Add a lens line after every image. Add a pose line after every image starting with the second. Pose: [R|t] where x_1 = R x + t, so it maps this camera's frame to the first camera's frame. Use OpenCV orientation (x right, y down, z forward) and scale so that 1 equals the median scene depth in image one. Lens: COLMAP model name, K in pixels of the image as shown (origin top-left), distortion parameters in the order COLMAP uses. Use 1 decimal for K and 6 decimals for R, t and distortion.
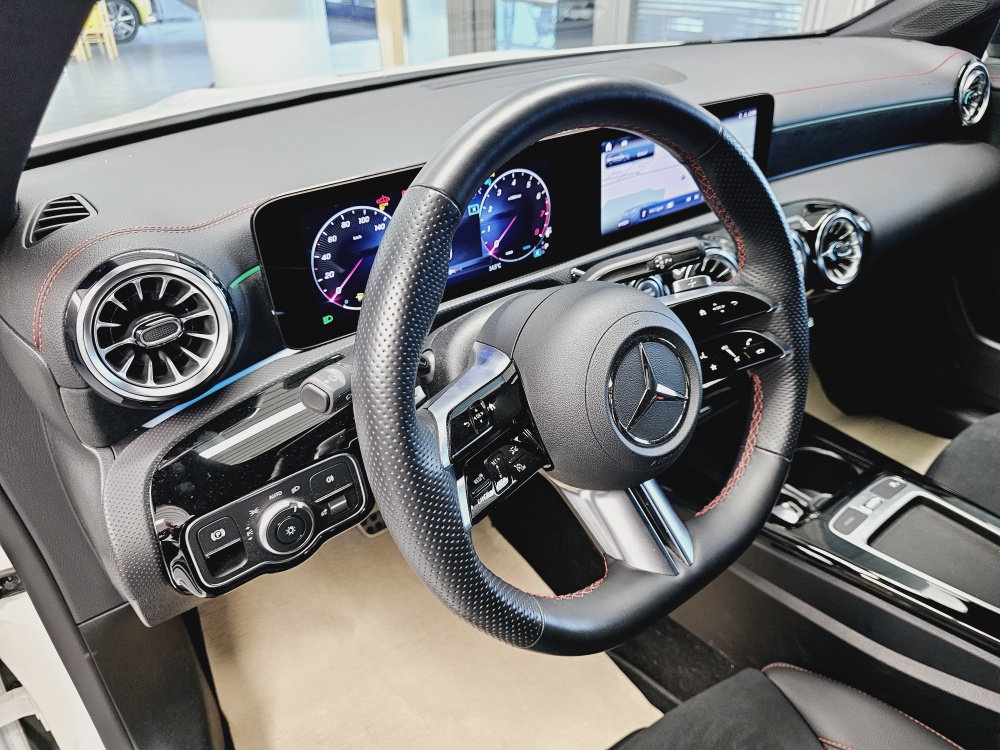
lens RADIAL K [[691.8, 0, 502.1], [0, 691.8, 360.8], [0, 0, 1]] dist [0.040613, -0.049399]
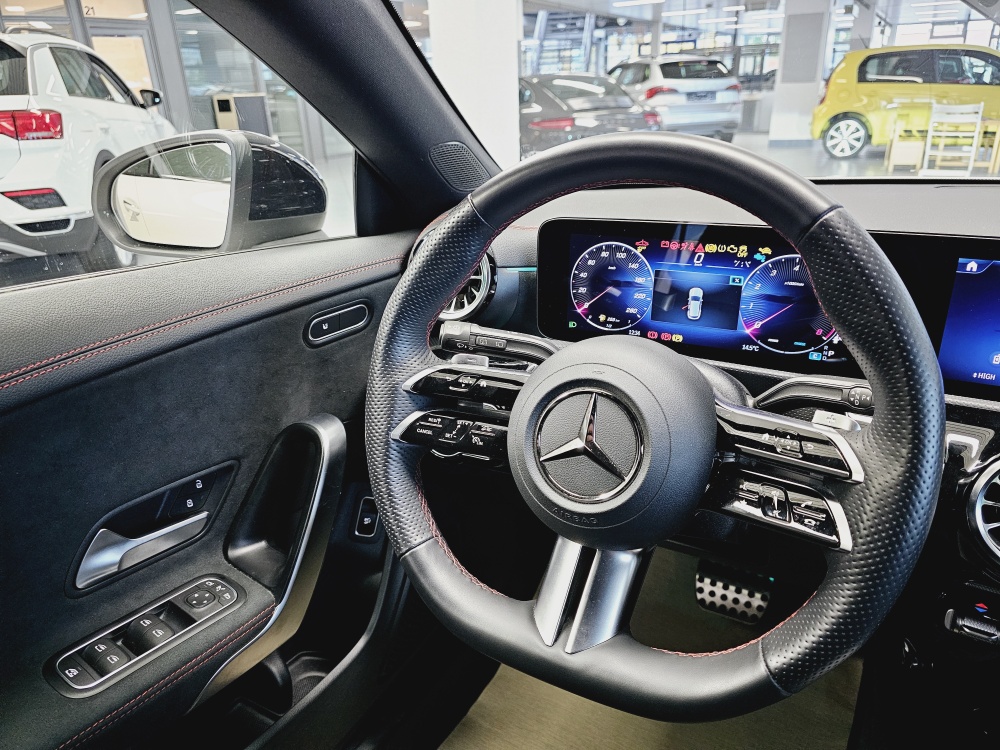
lens RADIAL K [[687.9, 0, 502.9], [0, 687.9, 378.6], [0, 0, 1]] dist [0.045819, -0.056804]
pose [[0.403254, 0.352060, -0.844654, 0.684694], [-0.448517, 0.880597, 0.152910, -0.094548], [0.797633, 0.317180, 0.513009, 0.268883]]
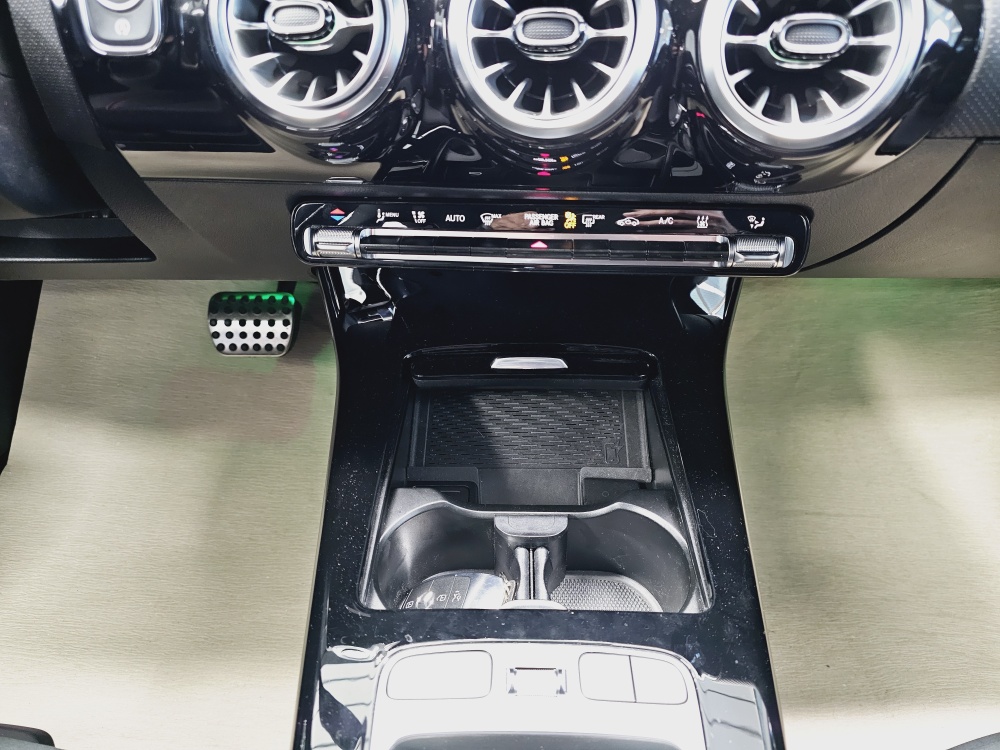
lens RADIAL K [[685.2, 0, 502.2], [0, 685.2, 362.1], [0, 0, 1]] dist [0.067628, -0.077736]
pose [[0.778590, 0.393396, -0.488915, 0.782820], [-0.323379, 0.919215, 0.224653, -0.047353], [0.537796, -0.016808, 0.842908, 0.807491]]
